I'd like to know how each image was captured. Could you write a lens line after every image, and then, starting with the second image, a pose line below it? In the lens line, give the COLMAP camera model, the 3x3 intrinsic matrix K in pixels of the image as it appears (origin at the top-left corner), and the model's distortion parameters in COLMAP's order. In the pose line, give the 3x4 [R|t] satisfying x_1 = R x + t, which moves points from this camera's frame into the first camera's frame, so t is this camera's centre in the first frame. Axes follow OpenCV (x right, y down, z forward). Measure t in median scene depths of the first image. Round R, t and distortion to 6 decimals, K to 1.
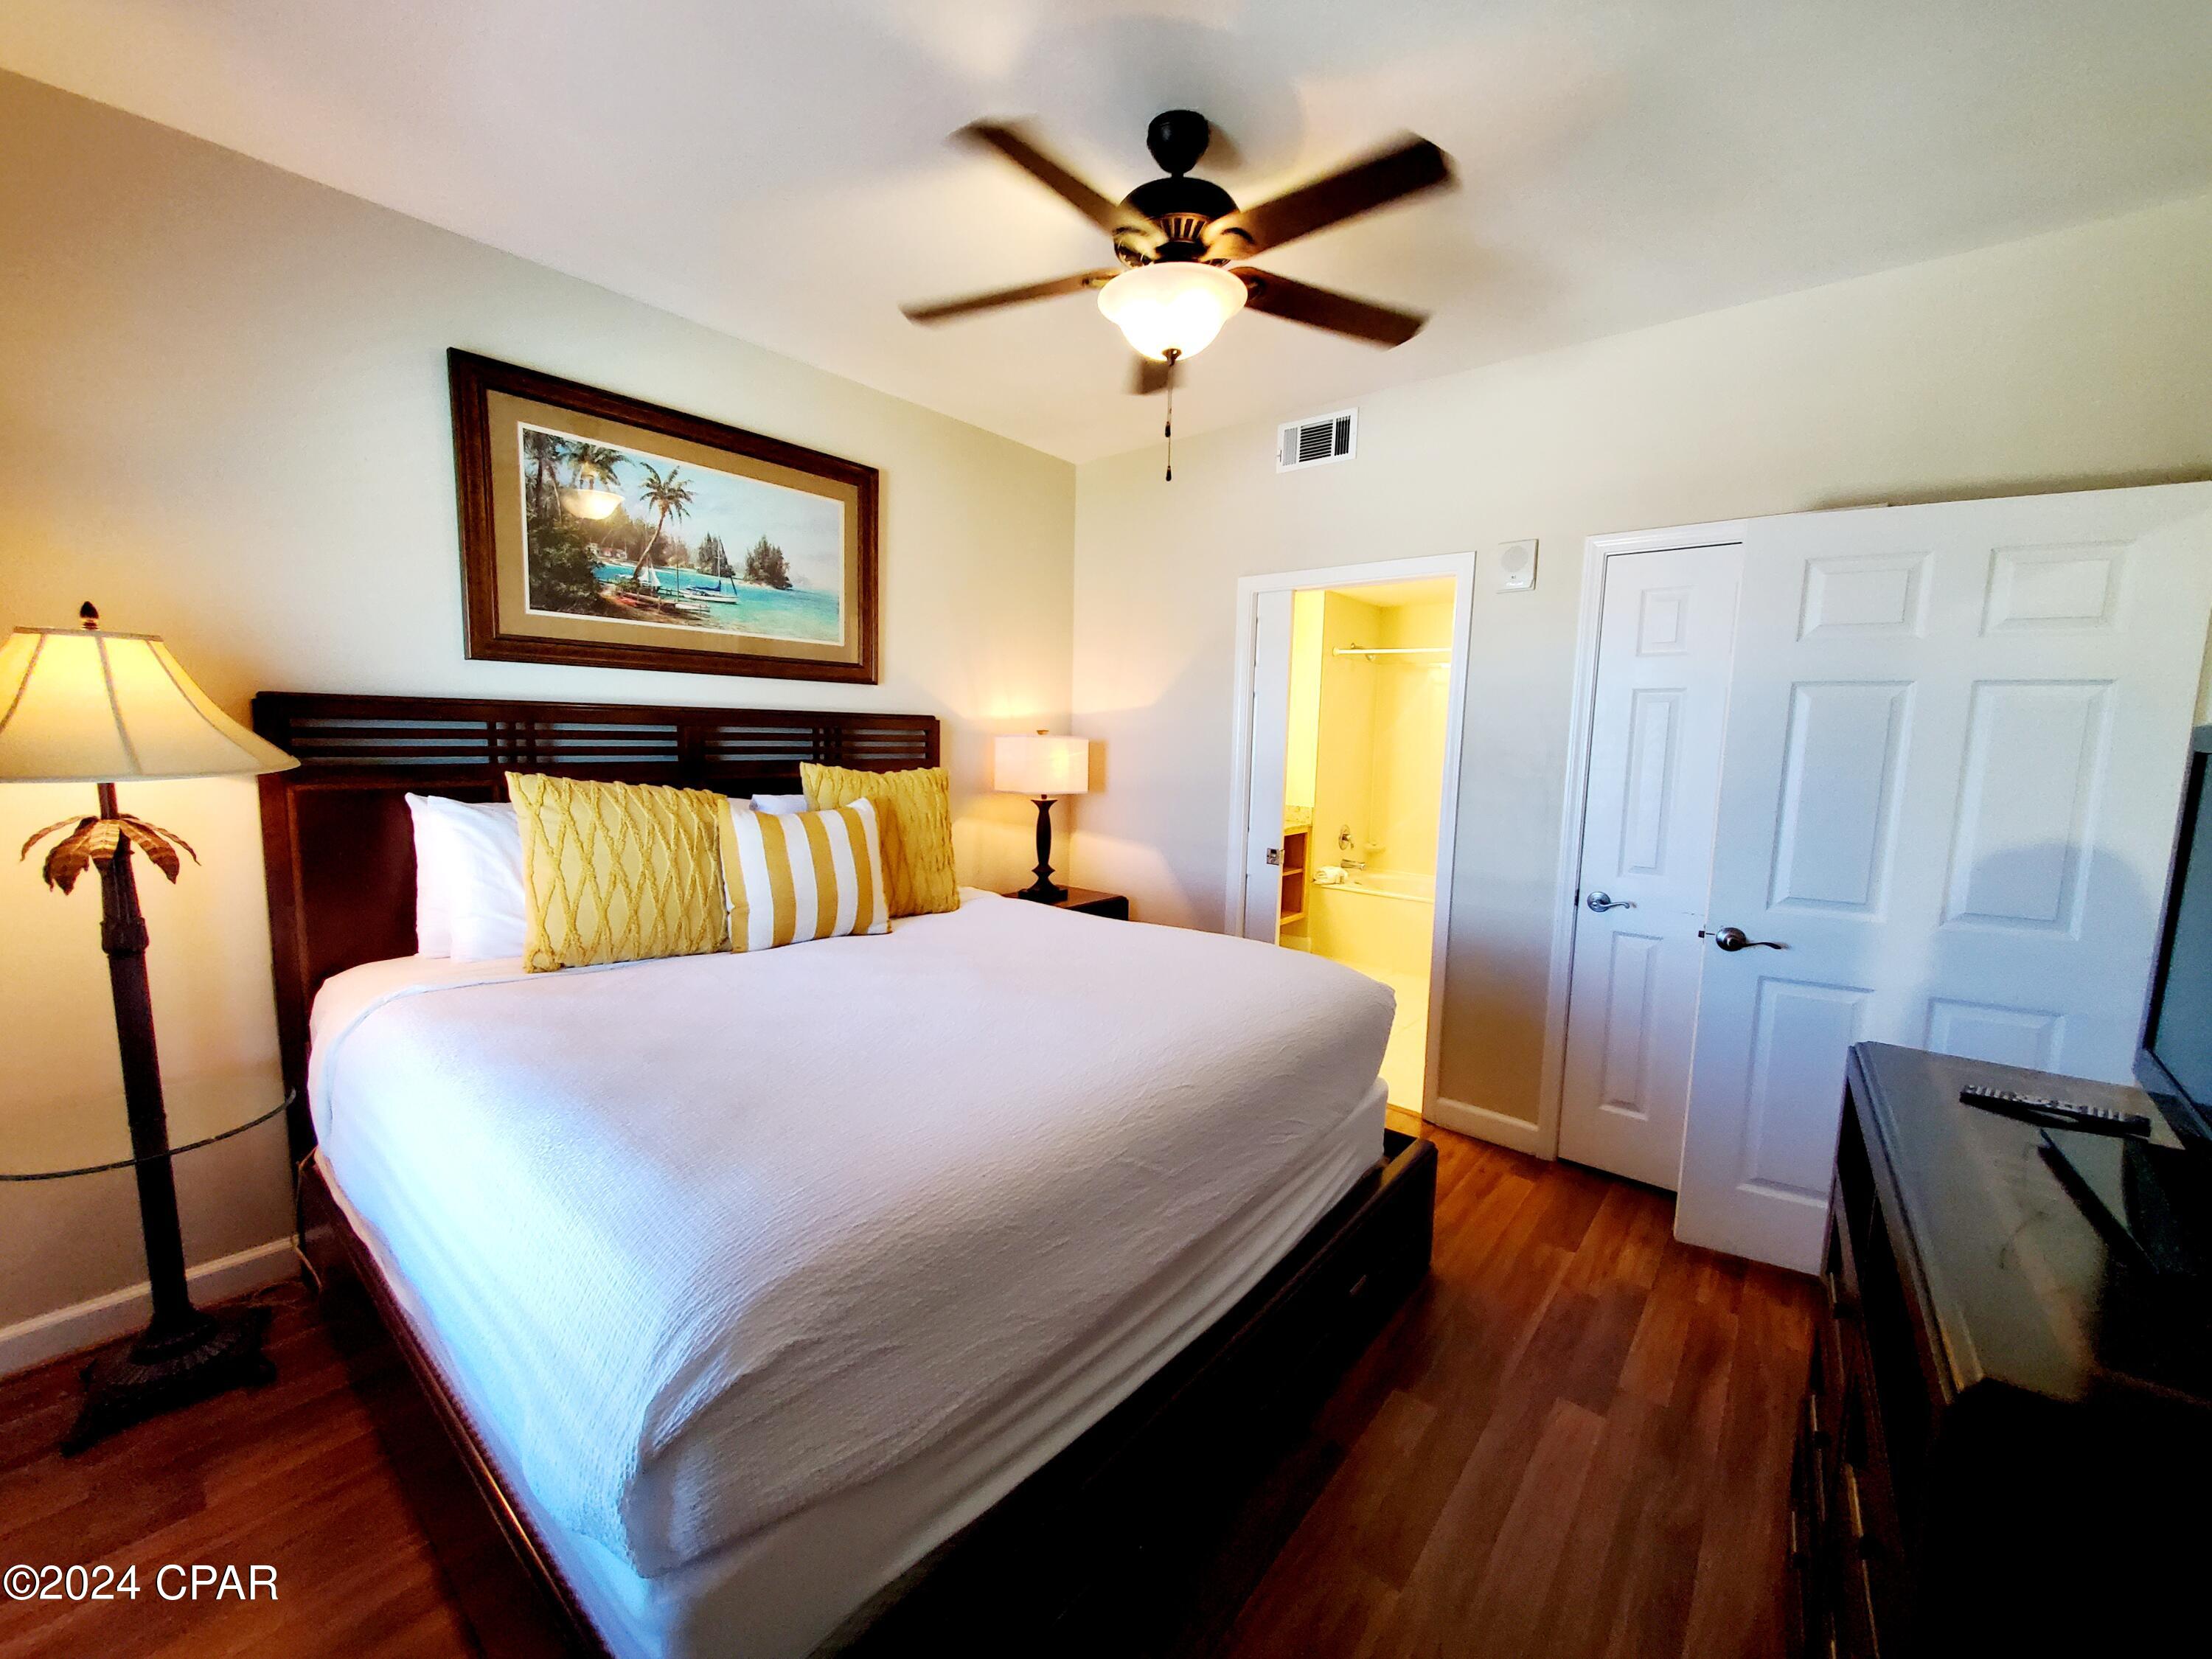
lens RADIAL K [[871.3, 0, 1124.1], [0, 871.3, 830.1], [0, 0, 1]] dist [0.007698, -0.003559]
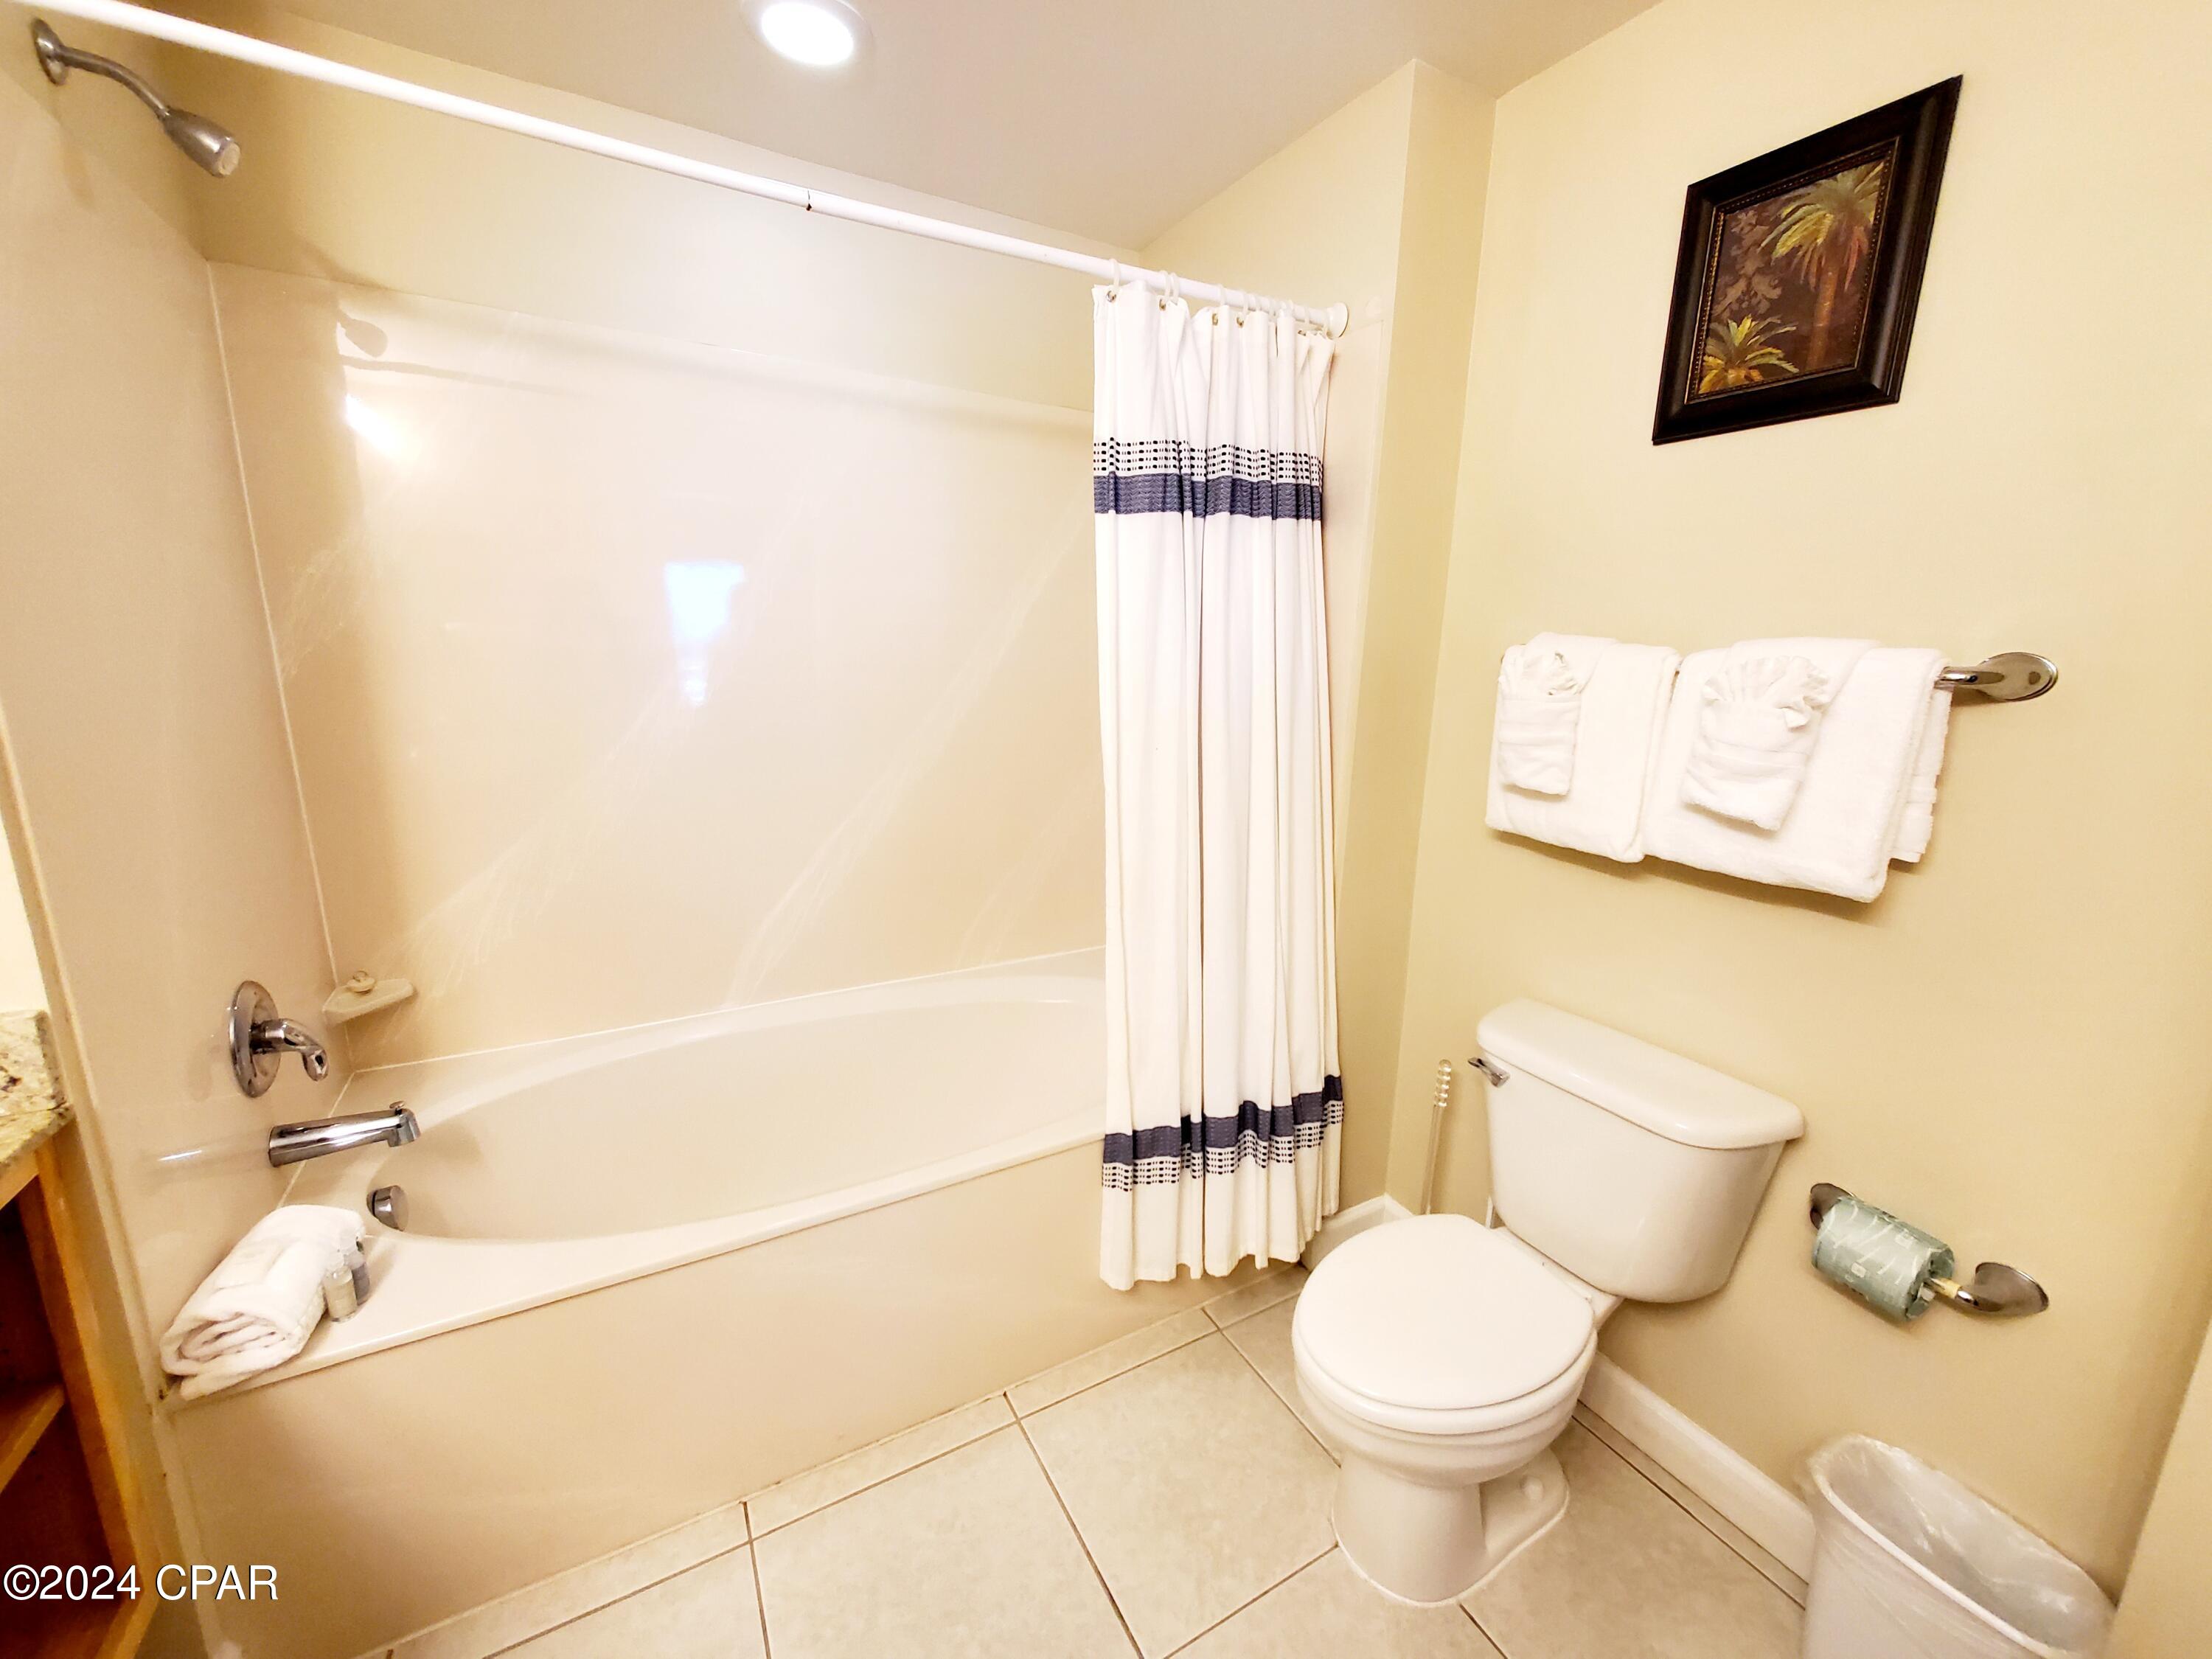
lens RADIAL K [[871.3, 0, 1124.1], [0, 871.3, 830.1], [0, 0, 1]] dist [0.007698, -0.003559]
pose [[0.352601, -0.212475, 0.911333, 0.307587], [0.080581, 0.977158, 0.196645, -0.151710], [-0.932298, 0.004099, 0.361668, 1.570445]]
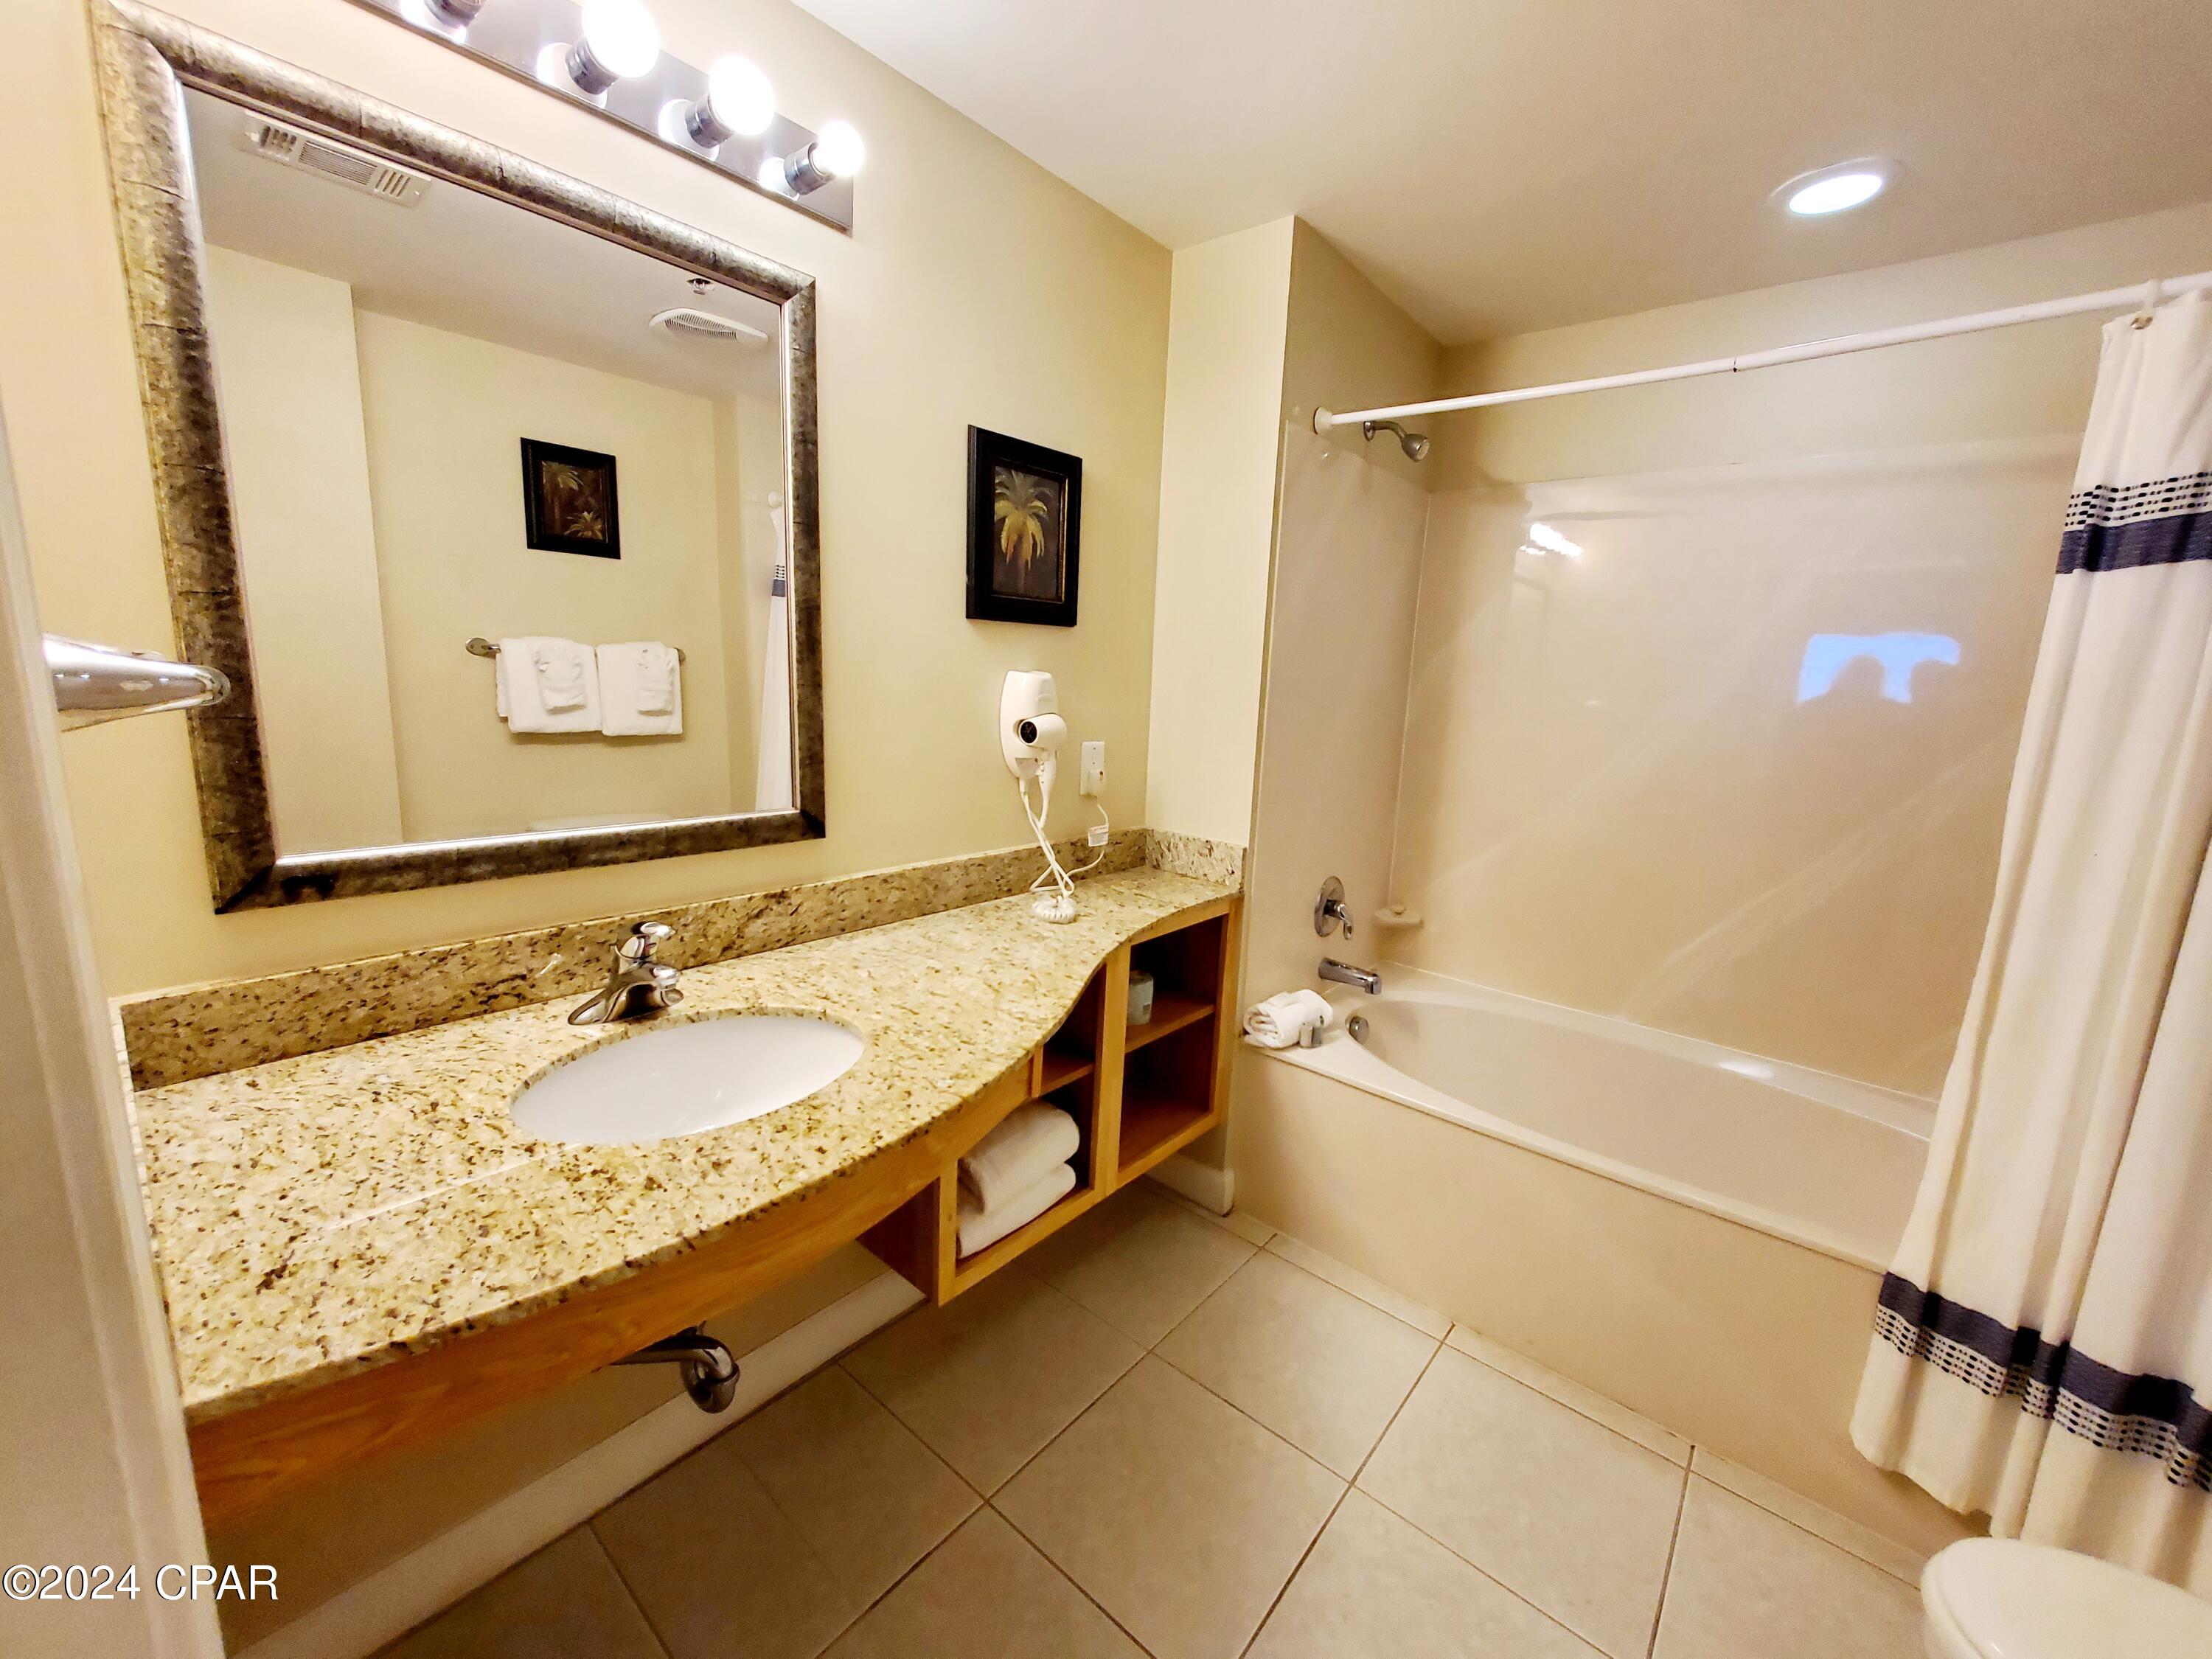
lens RADIAL K [[871.3, 0, 1124.1], [0, 871.3, 830.1], [0, 0, 1]] dist [0.007698, -0.003559]
pose [[0.999718, 0.023742, 0.001071, 0.338081], [-0.023757, 0.997064, 0.072790, -0.123204], [0.000660, -0.072795, 0.997347, 1.296332]]
